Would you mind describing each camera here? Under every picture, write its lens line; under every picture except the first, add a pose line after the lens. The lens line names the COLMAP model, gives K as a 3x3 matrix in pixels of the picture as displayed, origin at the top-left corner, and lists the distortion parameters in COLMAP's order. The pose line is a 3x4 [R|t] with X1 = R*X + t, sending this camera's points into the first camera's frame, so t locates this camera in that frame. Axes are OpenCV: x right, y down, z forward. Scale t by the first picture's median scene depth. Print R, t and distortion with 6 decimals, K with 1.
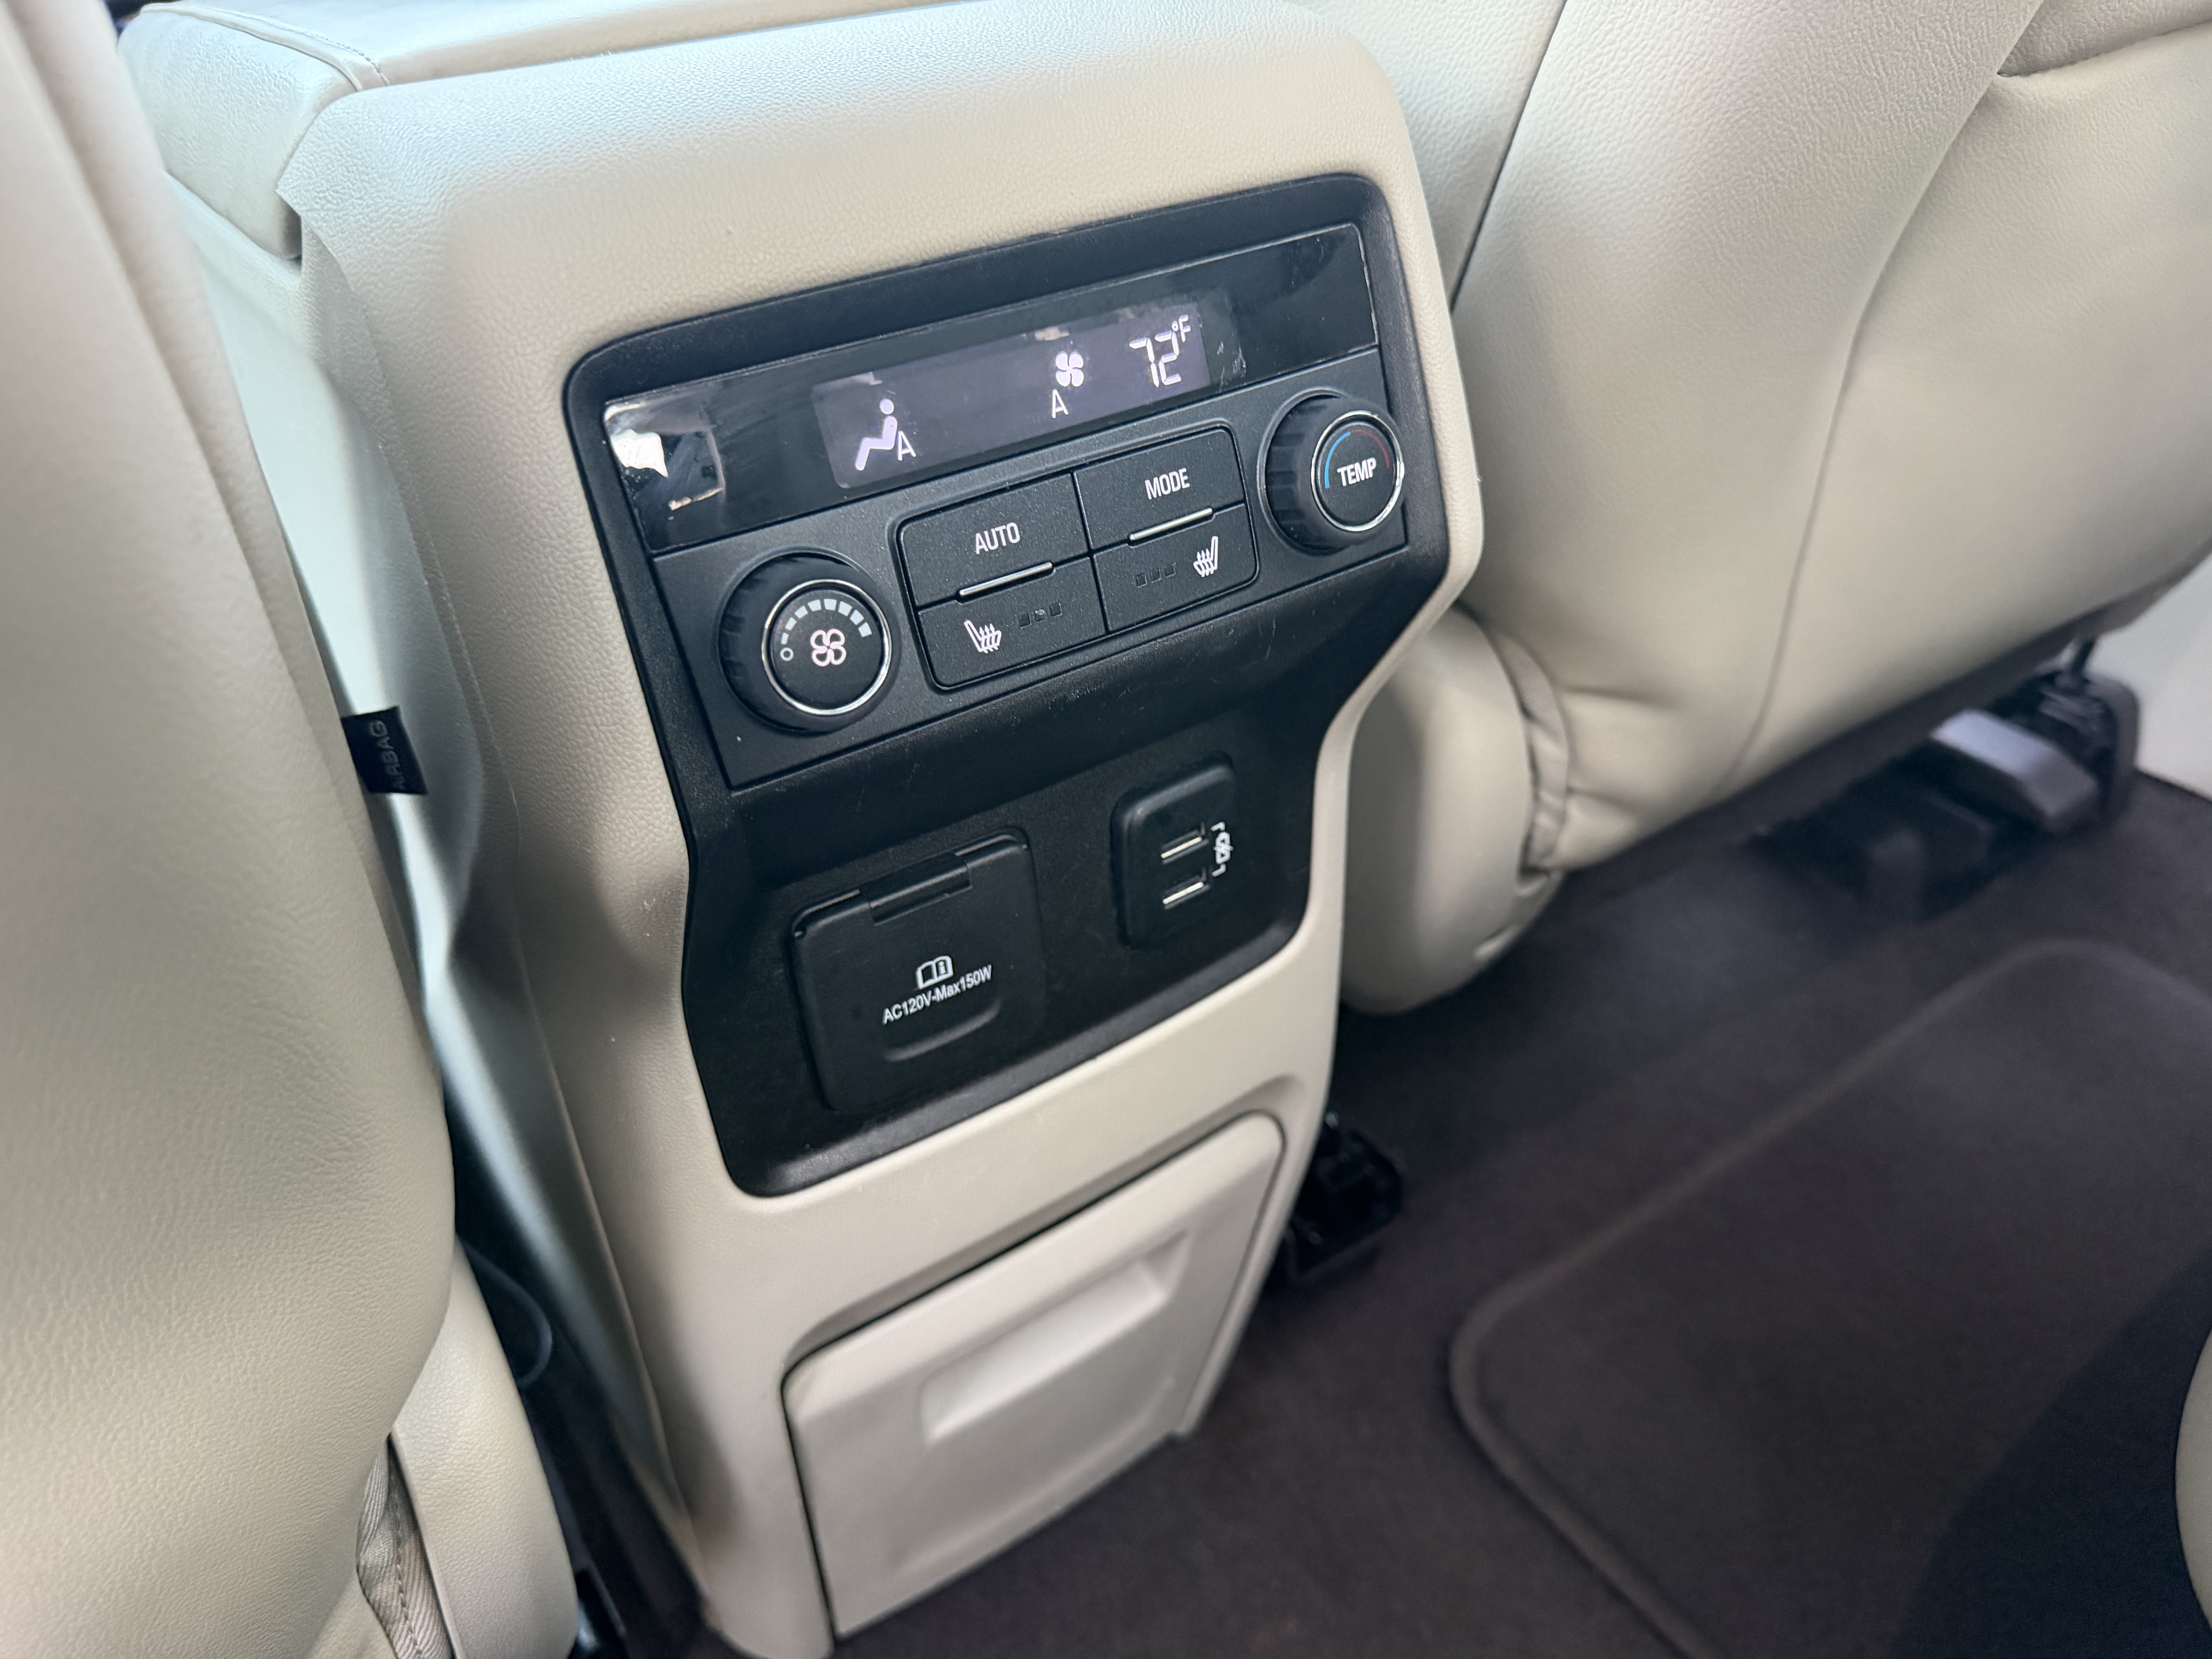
lens RADIAL K [[1571.8, 0, 1108.2], [0, 1571.8, 826.9], [0, 0, 1]] dist [0.032165, -0.035267]
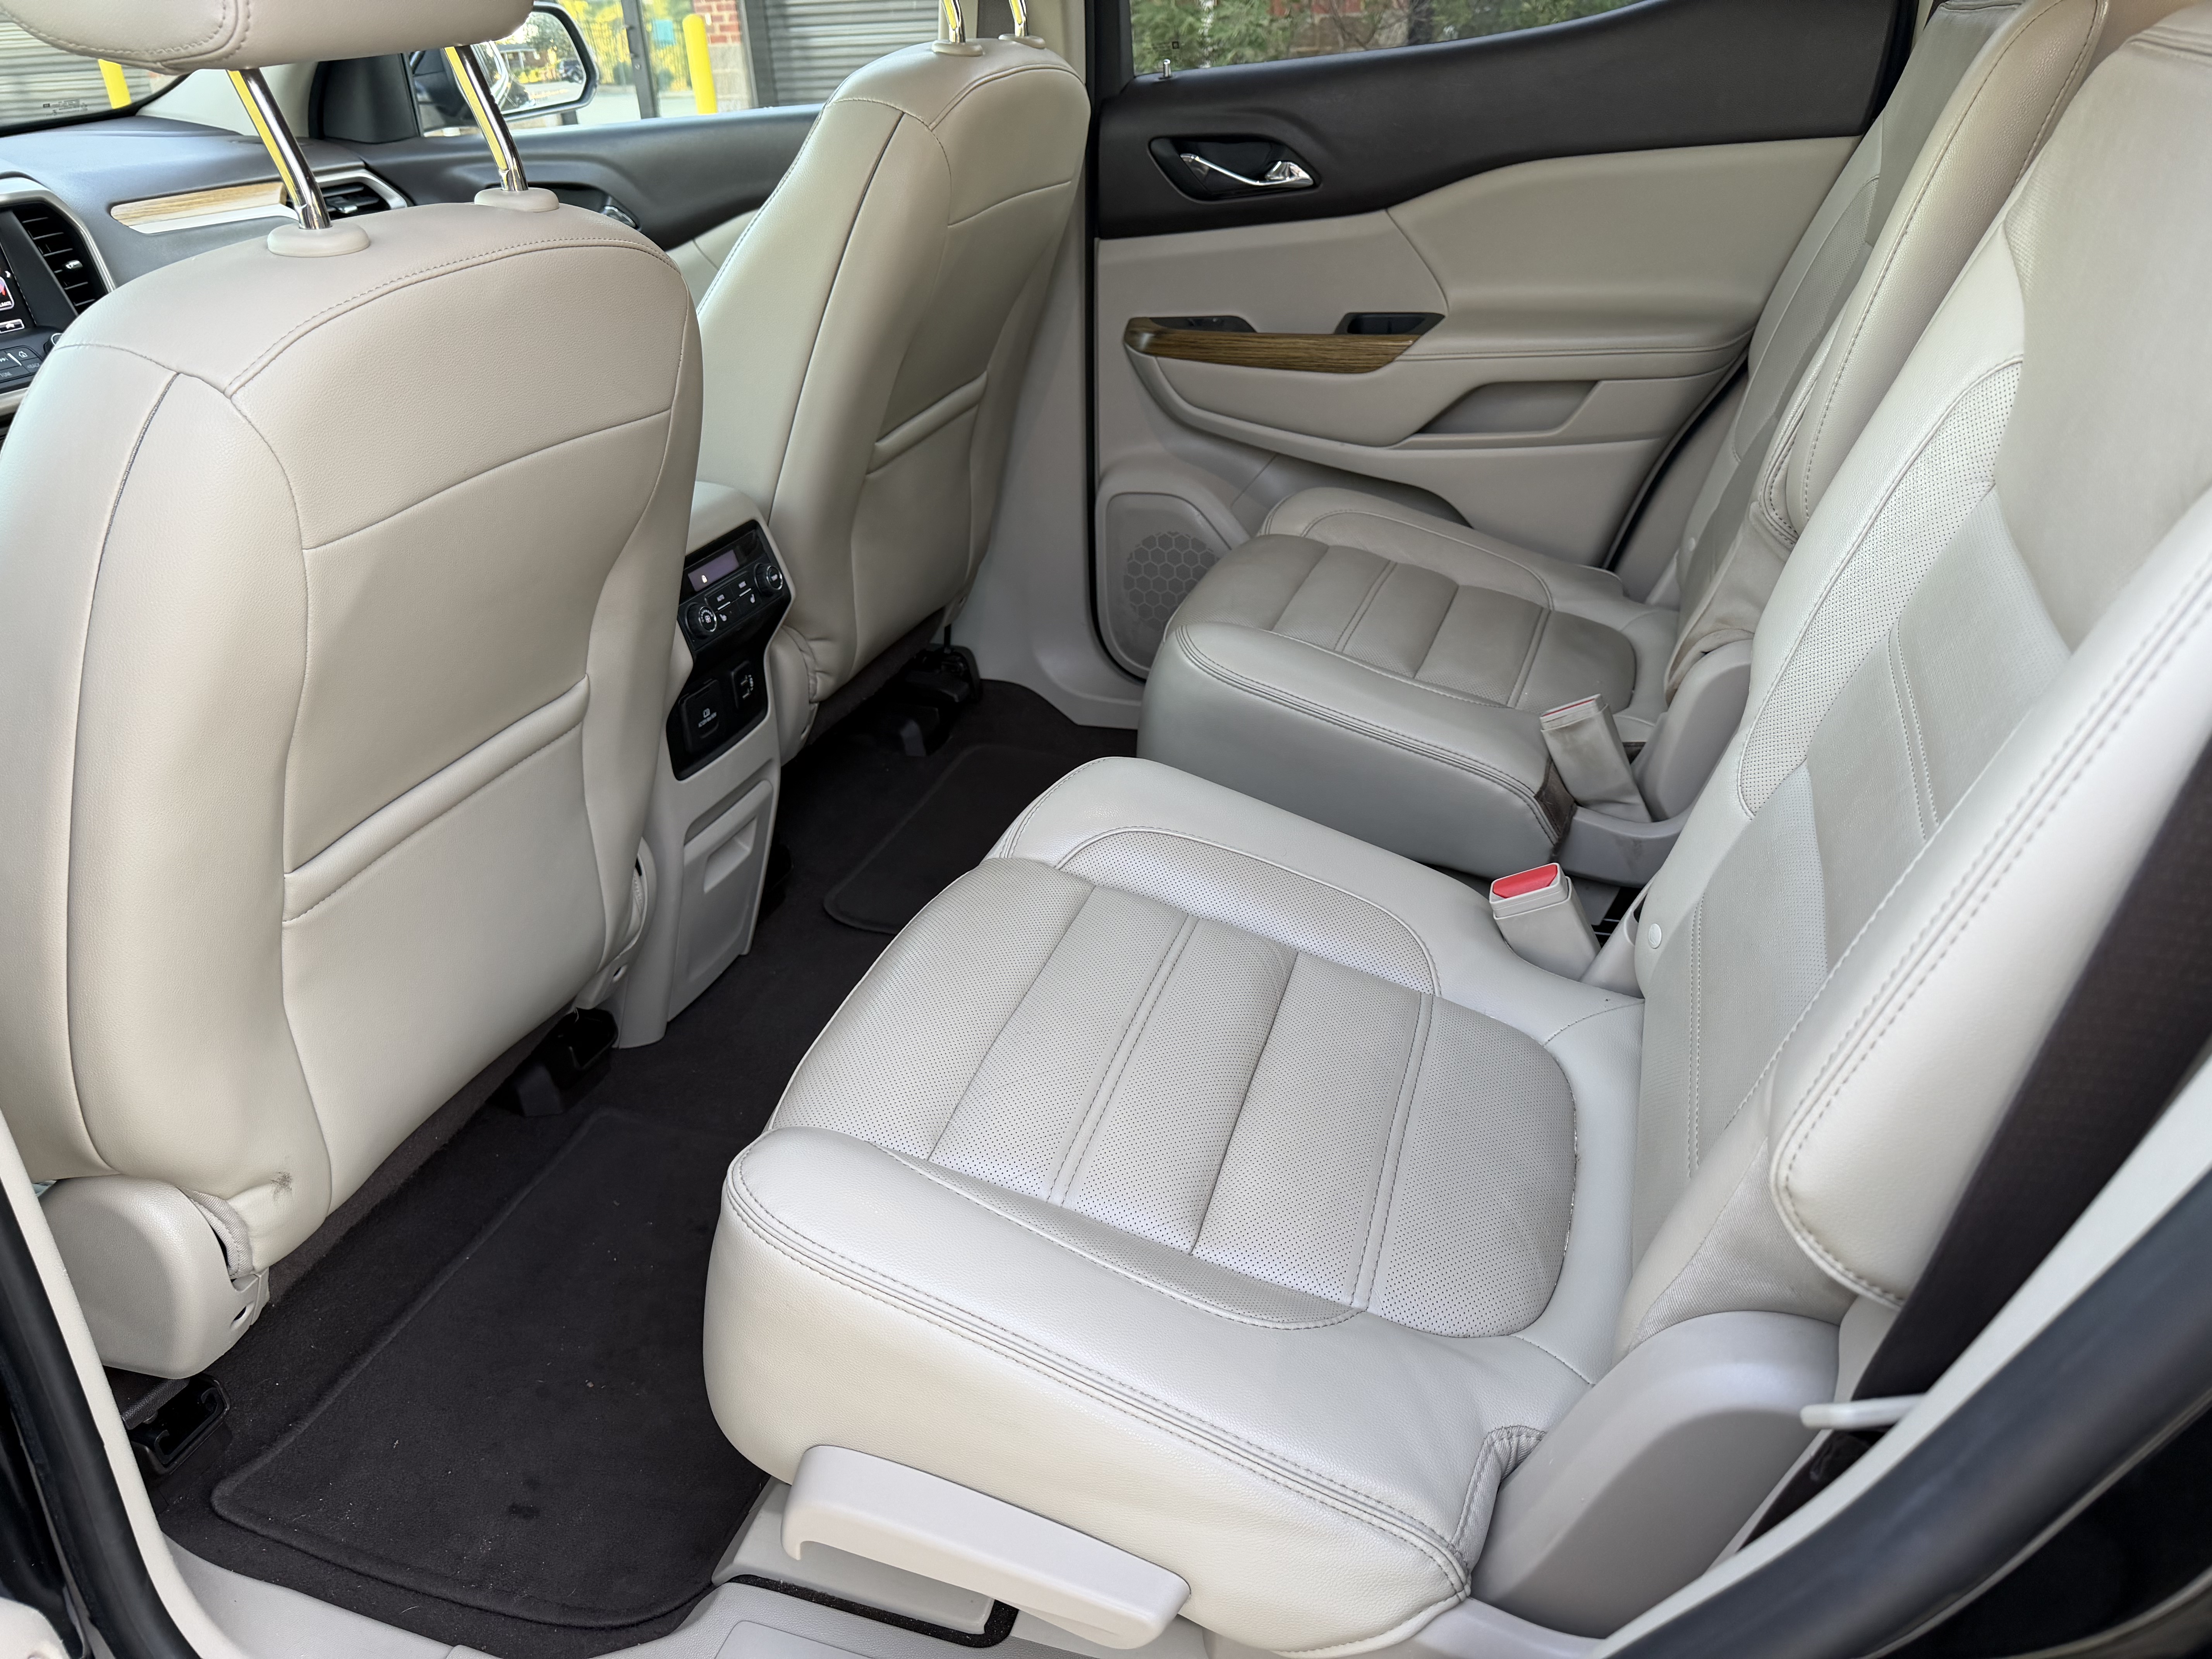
lens RADIAL K [[1571.8, 0, 1122.2], [0, 1571.8, 822.4], [0, 0, 1]] dist [0.032165, -0.035267]
pose [[0.788933, -0.249681, 0.561466, -1.622921], [0.321761, 0.946304, -0.031299, 0.833960], [-0.523503, 0.205350, 0.826908, -2.892450]]
